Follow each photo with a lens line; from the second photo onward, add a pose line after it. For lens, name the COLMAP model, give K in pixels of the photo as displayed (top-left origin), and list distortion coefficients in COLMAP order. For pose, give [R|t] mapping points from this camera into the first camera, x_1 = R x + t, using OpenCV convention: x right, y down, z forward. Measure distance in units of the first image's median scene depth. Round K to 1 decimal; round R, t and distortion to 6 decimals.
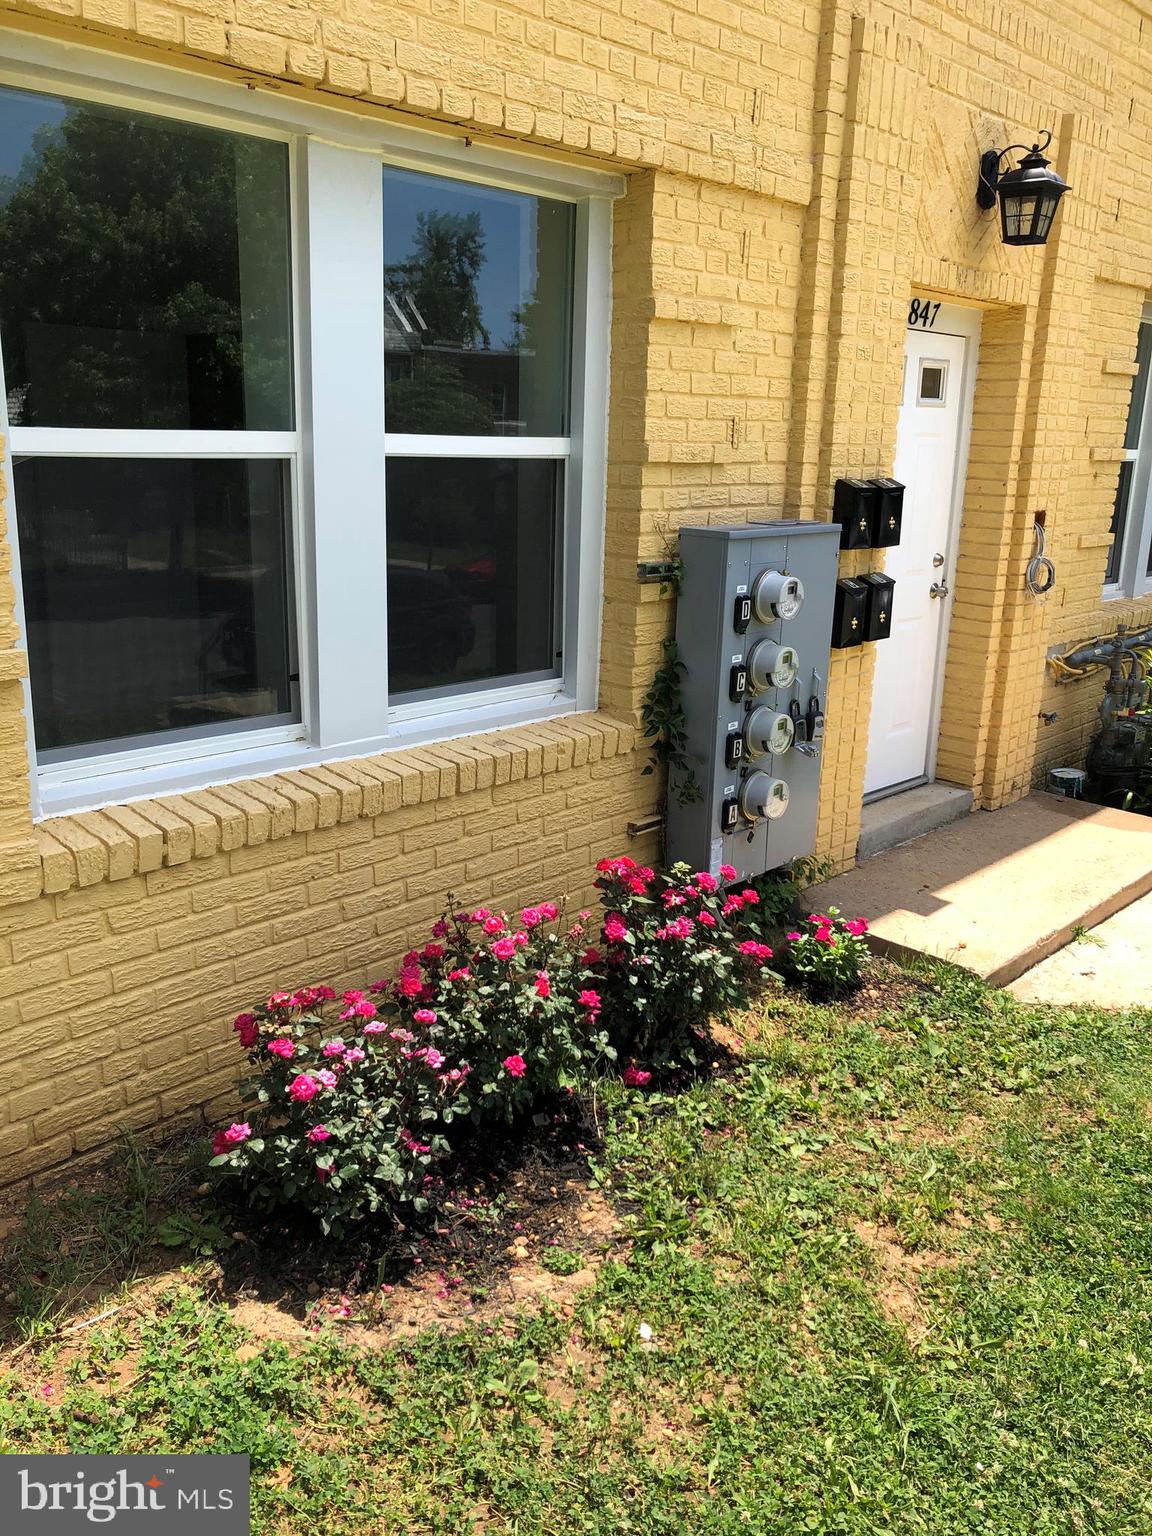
lens RADIAL K [[1273.6, 0, 579.6], [0, 1273.6, 767.8], [0, 0, 1]] dist [0.030777, -0.004559]
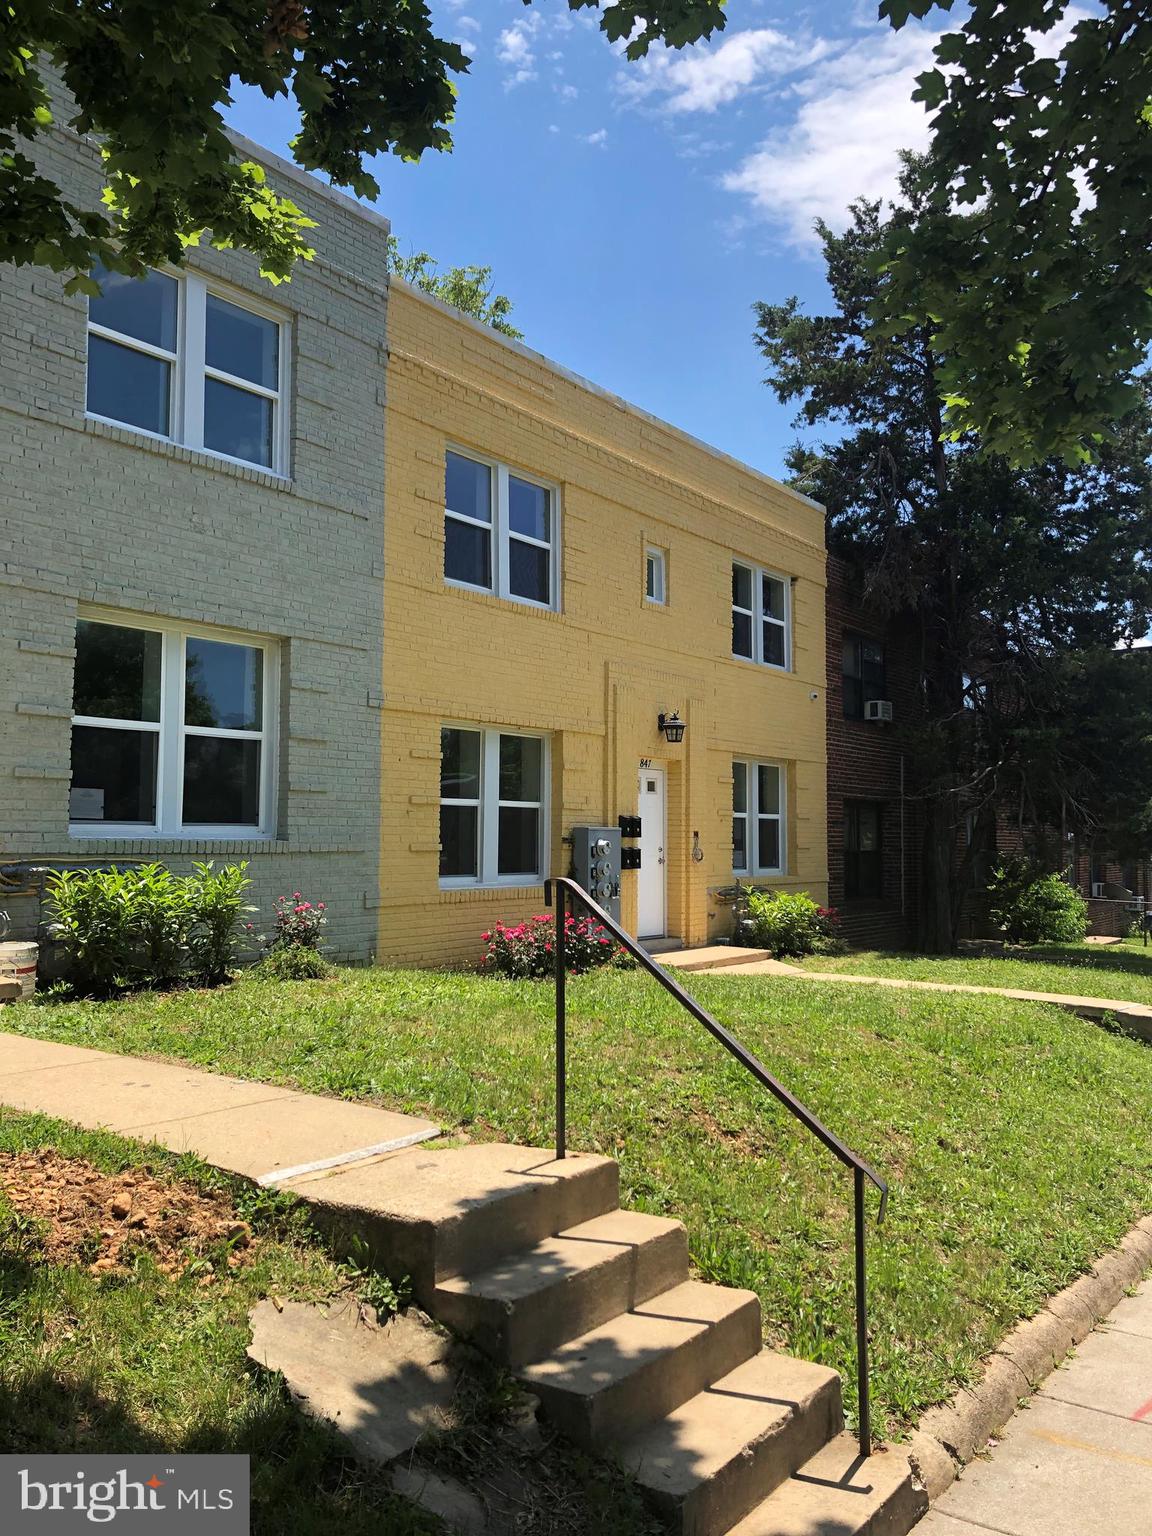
lens RADIAL K [[1273.6, 0, 575.9], [0, 1273.6, 766.6], [0, 0, 1]] dist [0.030777, -0.004559]
pose [[0.988923, -0.011509, 0.147981, -0.366764], [0.056867, 0.950293, -0.306119, 0.614525], [-0.137102, 0.311143, 0.940422, -1.973091]]
